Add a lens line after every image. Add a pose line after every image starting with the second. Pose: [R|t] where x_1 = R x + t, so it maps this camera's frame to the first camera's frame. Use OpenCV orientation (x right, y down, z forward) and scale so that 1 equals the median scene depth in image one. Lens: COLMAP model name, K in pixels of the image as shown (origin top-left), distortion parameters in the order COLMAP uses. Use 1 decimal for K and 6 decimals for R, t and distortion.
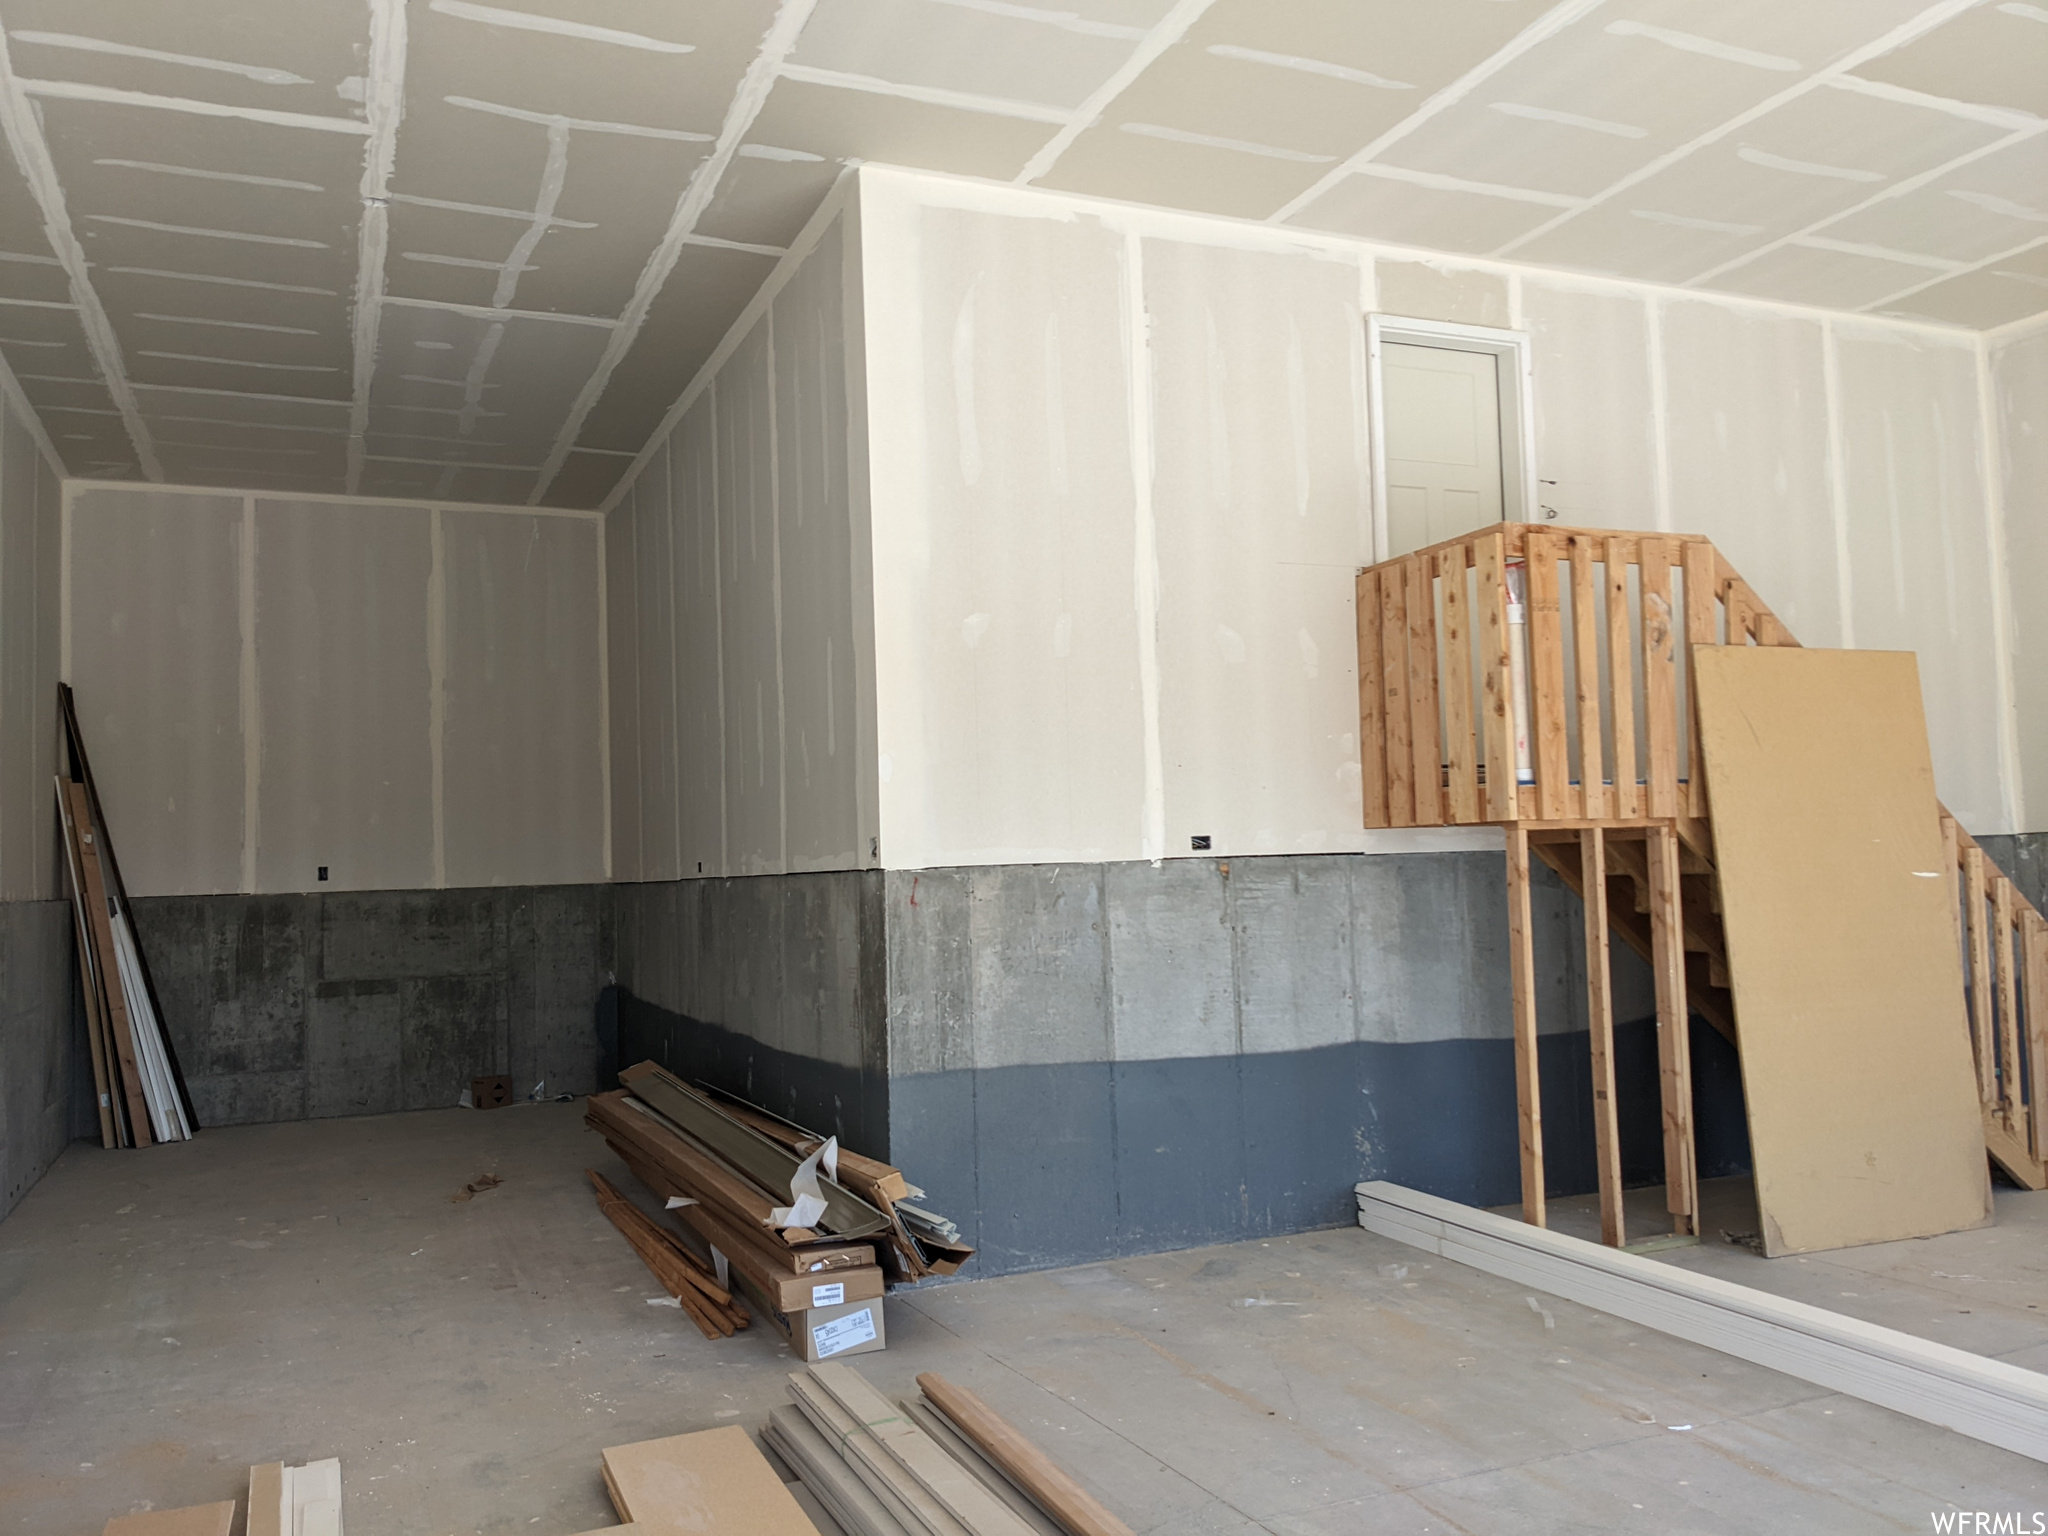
lens RADIAL K [[1617.8, 0, 1024.5], [0, 1617.8, 783.8], [0, 0, 1]] dist [0.068496, -0.104992]
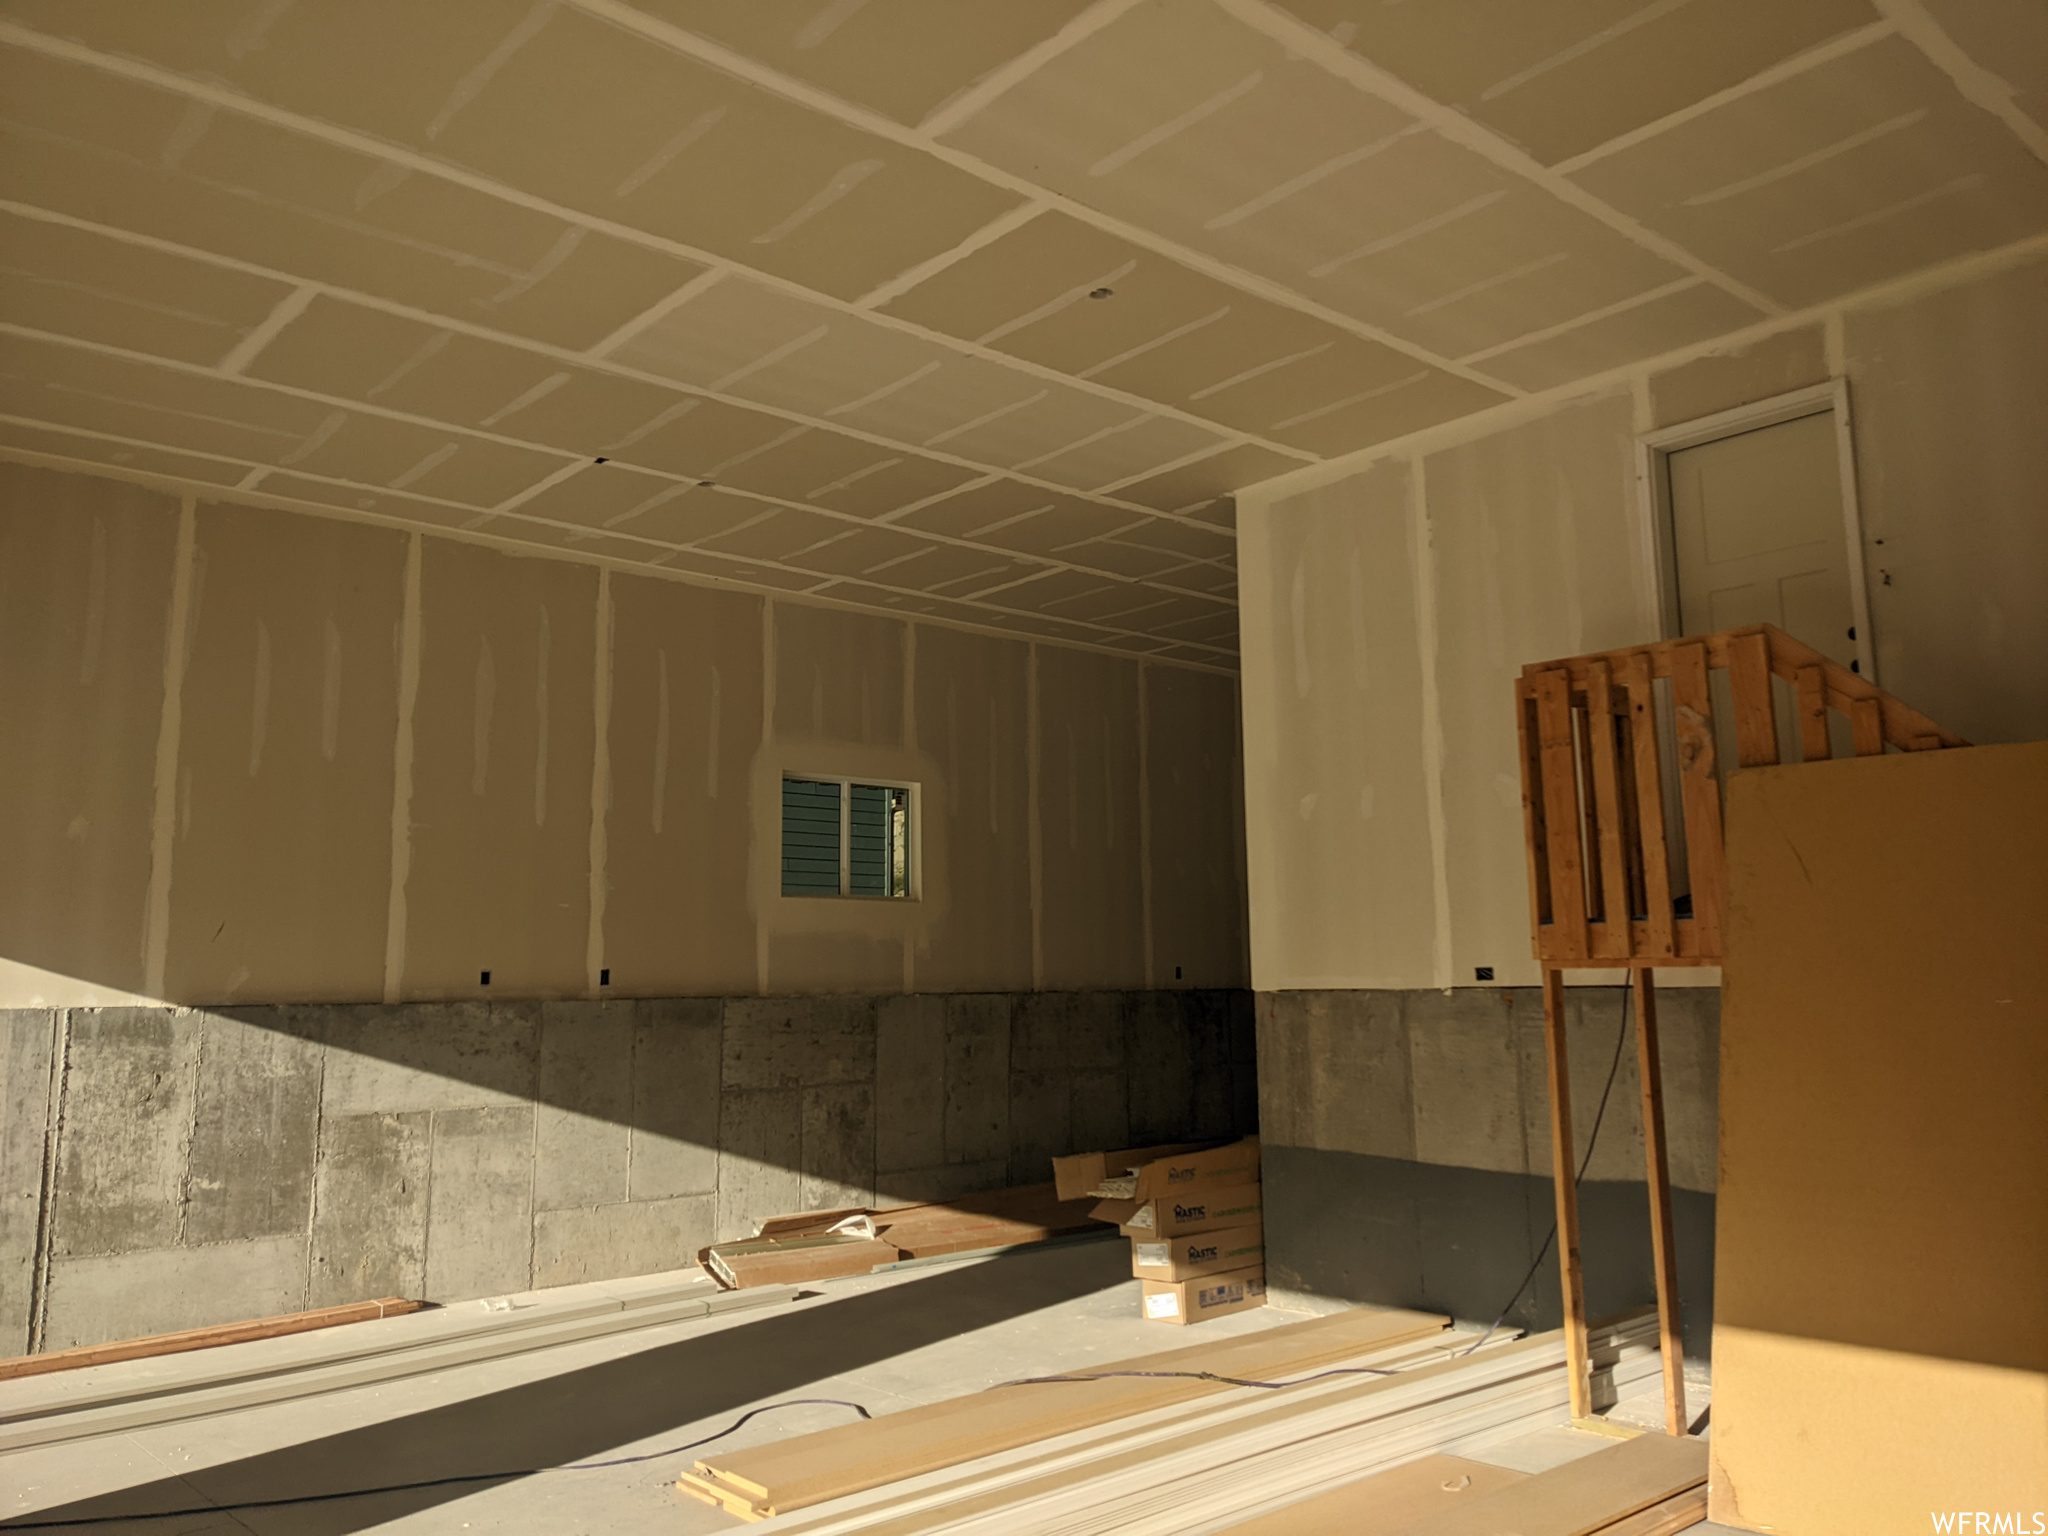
lens RADIAL K [[1600.3, 0, 1027.6], [0, 1600.3, 721.9], [0, 0, 1]] dist [0.110312, -0.273304]
pose [[0.298006, -0.128677, -0.945851, 1.071654], [0.055727, 0.991528, -0.117334, -0.022124], [0.952936, -0.017743, 0.302652, 0.365231]]
